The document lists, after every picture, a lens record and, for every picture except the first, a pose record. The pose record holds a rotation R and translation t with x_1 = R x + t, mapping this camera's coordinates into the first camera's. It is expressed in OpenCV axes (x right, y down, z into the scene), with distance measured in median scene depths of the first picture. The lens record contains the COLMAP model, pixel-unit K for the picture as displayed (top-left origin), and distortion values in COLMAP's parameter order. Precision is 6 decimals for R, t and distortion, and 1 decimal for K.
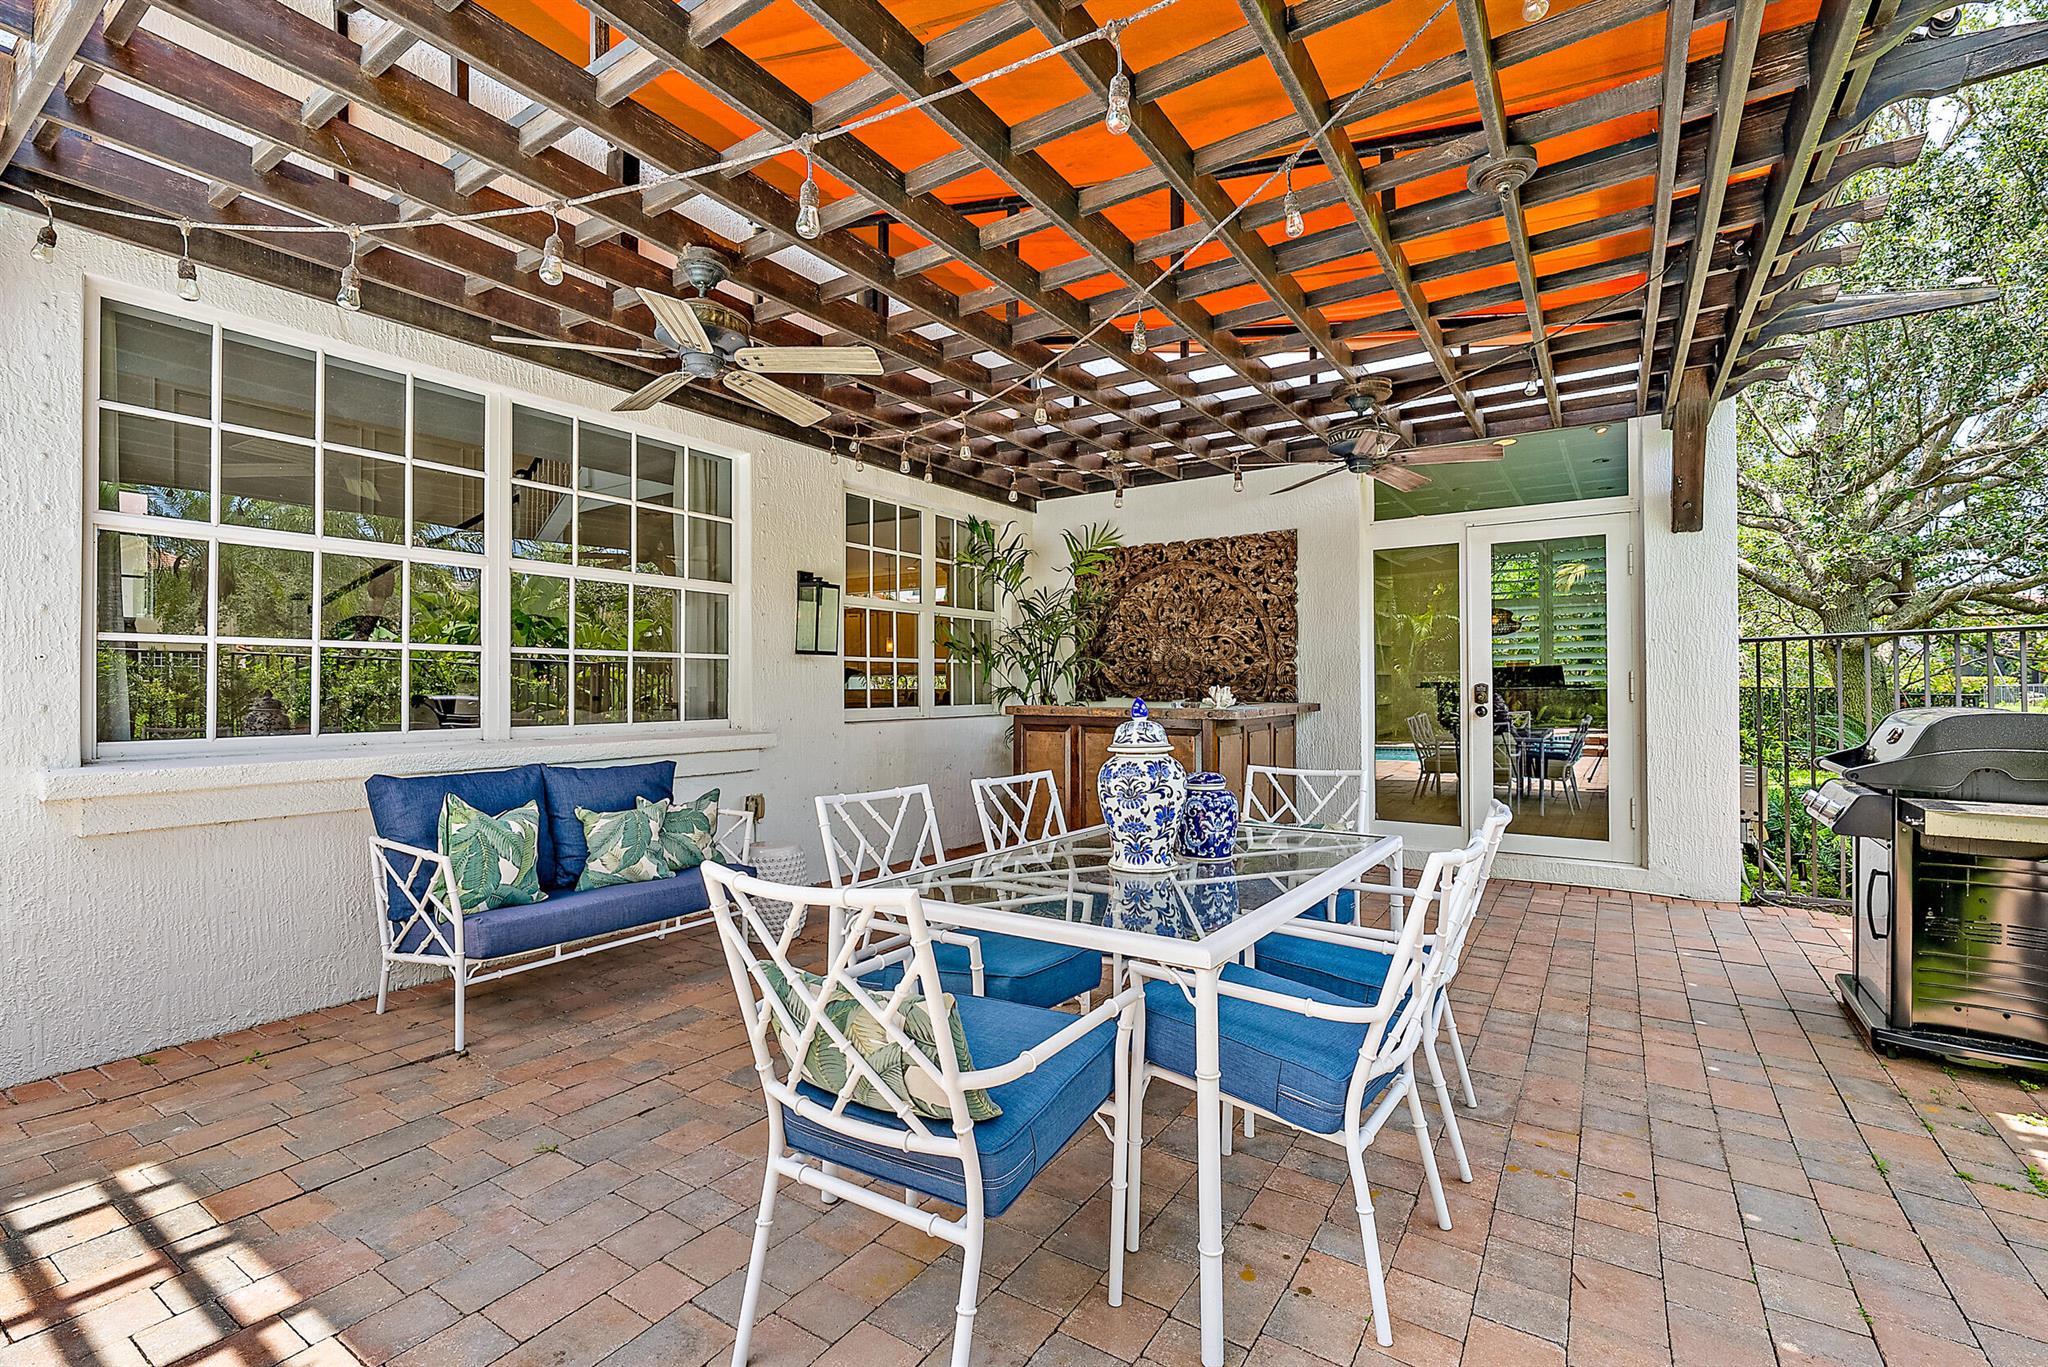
lens RADIAL K [[914.5, 0, 1020.1], [0, 914.5, 679.8], [0, 0, 1]] dist [0.004772, -0.001502]
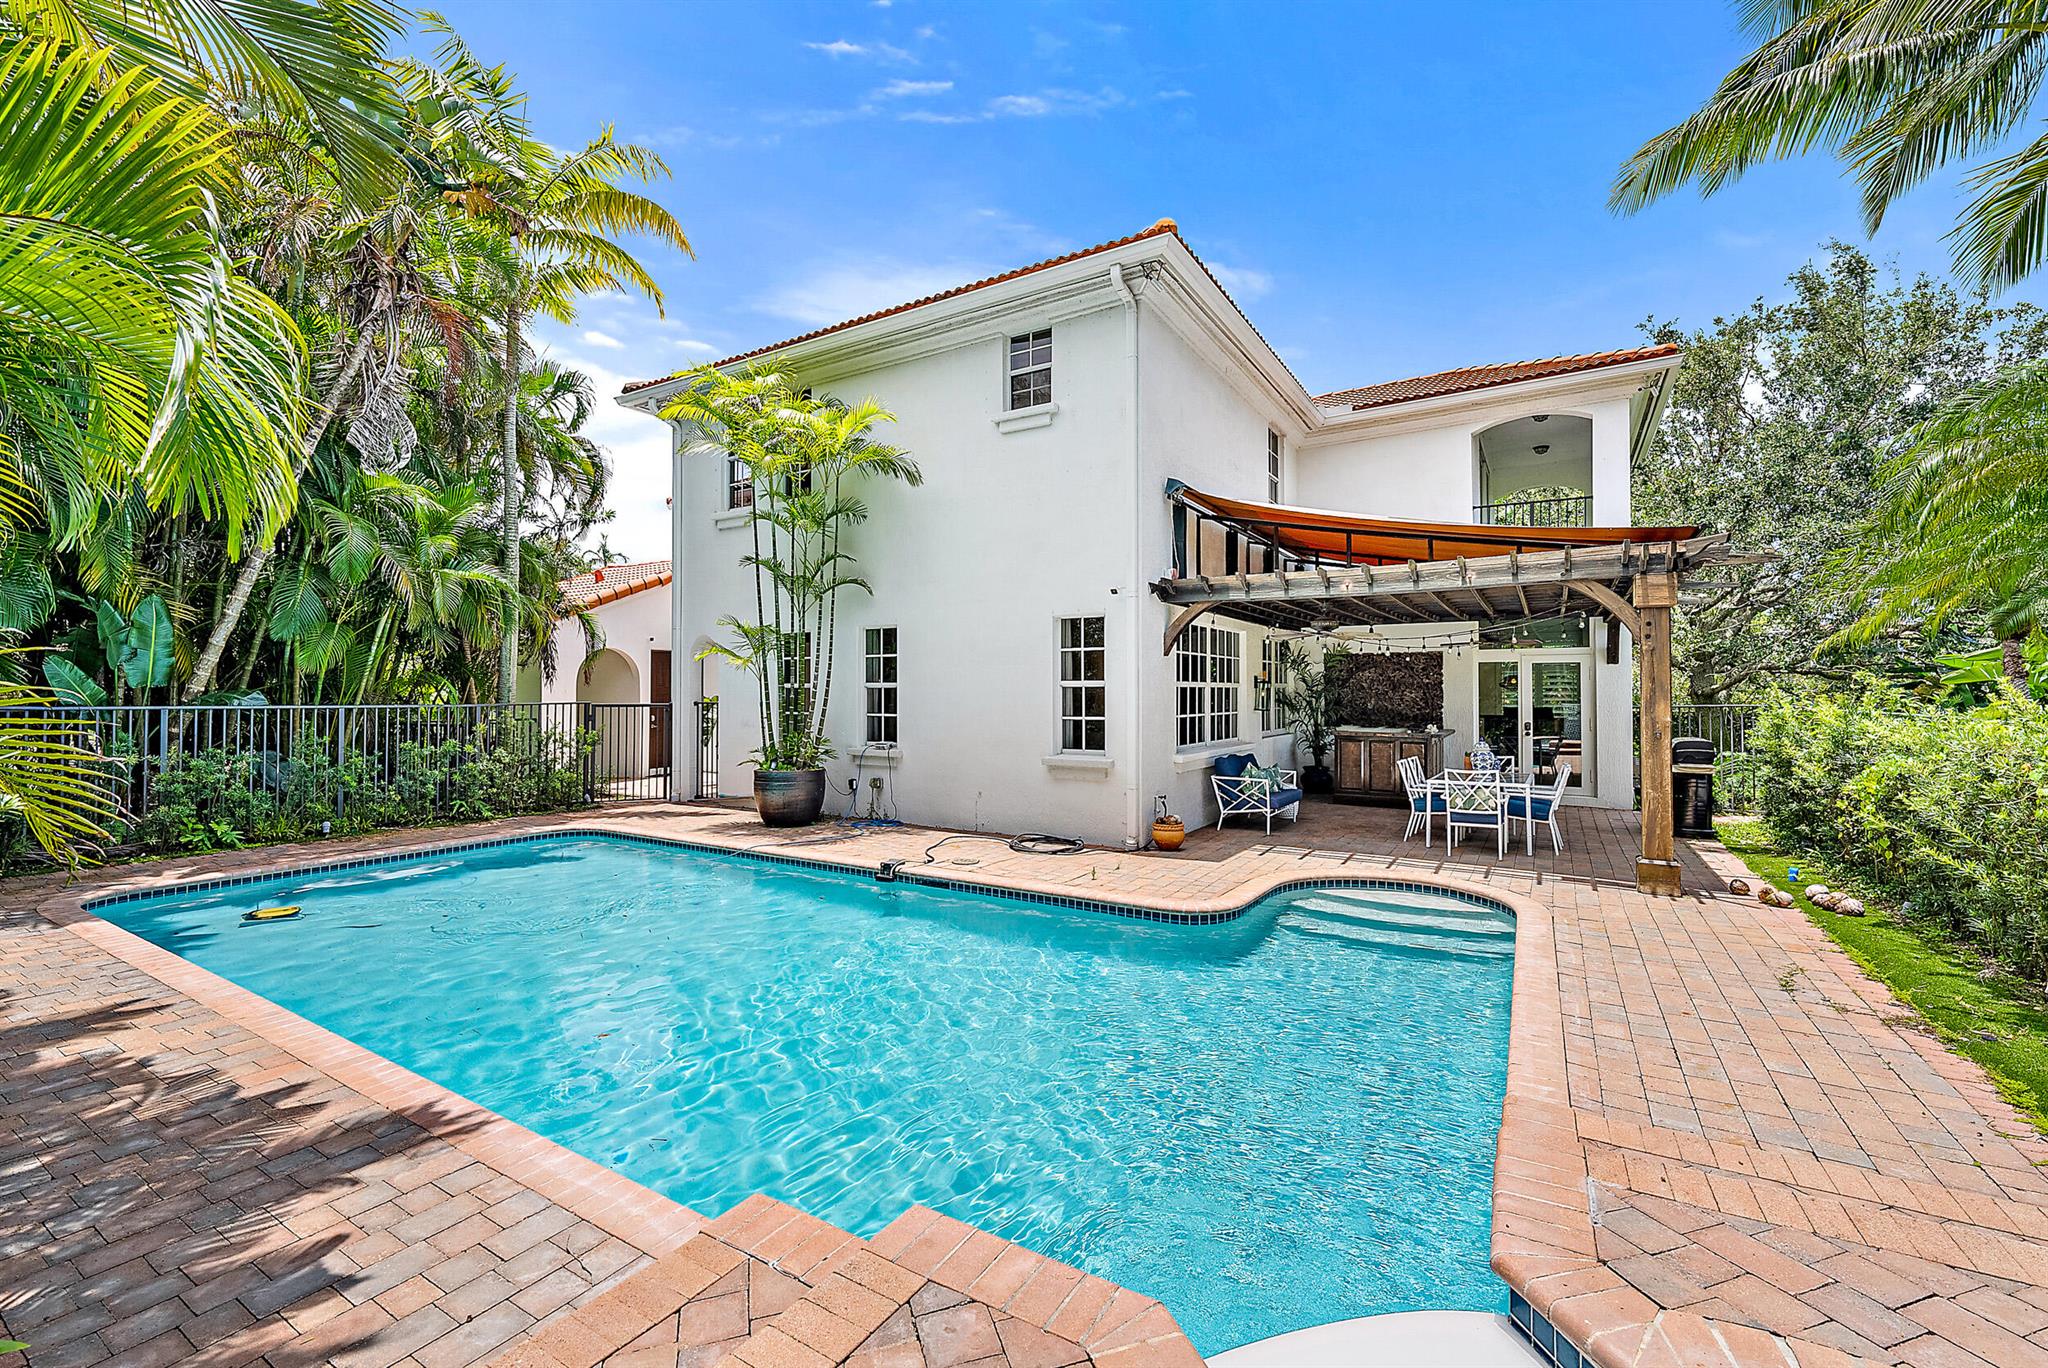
lens RADIAL K [[885.6, 0, 1003.3], [0, 885.6, 677.8], [0, 0, 1]] dist [0.000075, 0.000814]
pose [[0.999797, 0.000818, 0.020112, -0.864237], [-0.000638, 0.999960, -0.008964, -0.083147], [-0.020118, 0.008950, 0.999758, -1.215693]]
